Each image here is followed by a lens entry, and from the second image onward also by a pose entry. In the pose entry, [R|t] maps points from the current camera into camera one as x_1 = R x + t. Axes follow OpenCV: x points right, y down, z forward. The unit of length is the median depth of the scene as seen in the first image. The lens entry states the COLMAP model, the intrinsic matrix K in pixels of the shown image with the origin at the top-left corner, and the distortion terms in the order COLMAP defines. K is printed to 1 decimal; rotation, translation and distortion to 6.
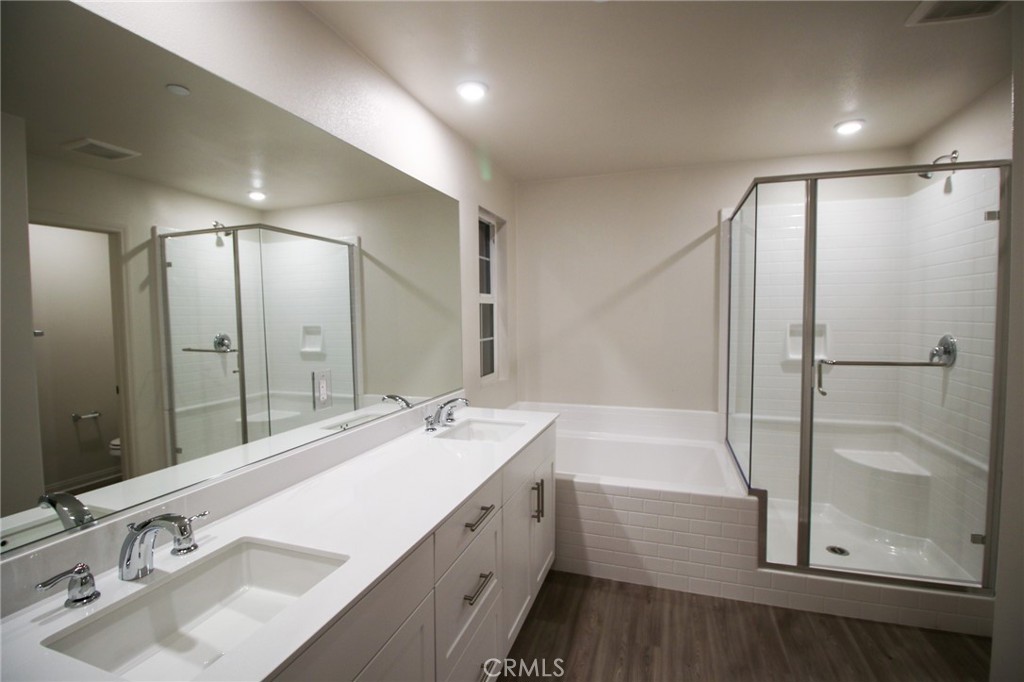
lens RADIAL K [[469.5, 0, 511.4], [0, 469.5, 342.9], [0, 0, 1]] dist [-0.014530, -0.000759]
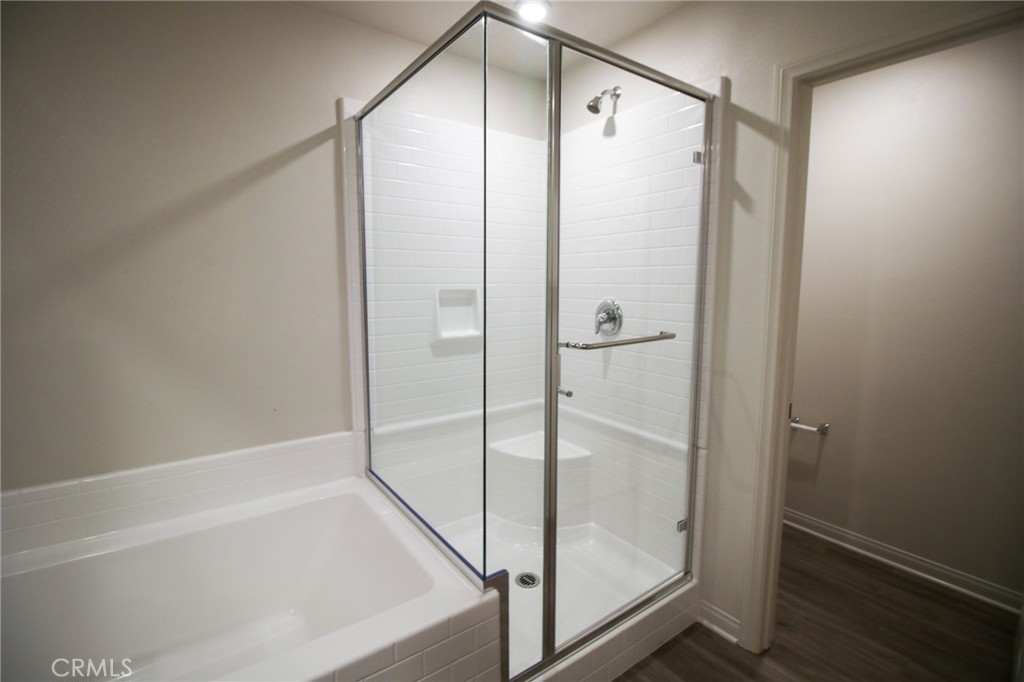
lens RADIAL K [[469.5, 0, 507.3], [0, 469.5, 335.3], [0, 0, 1]] dist [-0.014530, -0.000759]
pose [[0.594123, -0.083306, 0.800048, 0.094436], [0.045593, 0.996511, 0.069906, -0.020368], [-0.803081, -0.005056, 0.595849, 0.617461]]
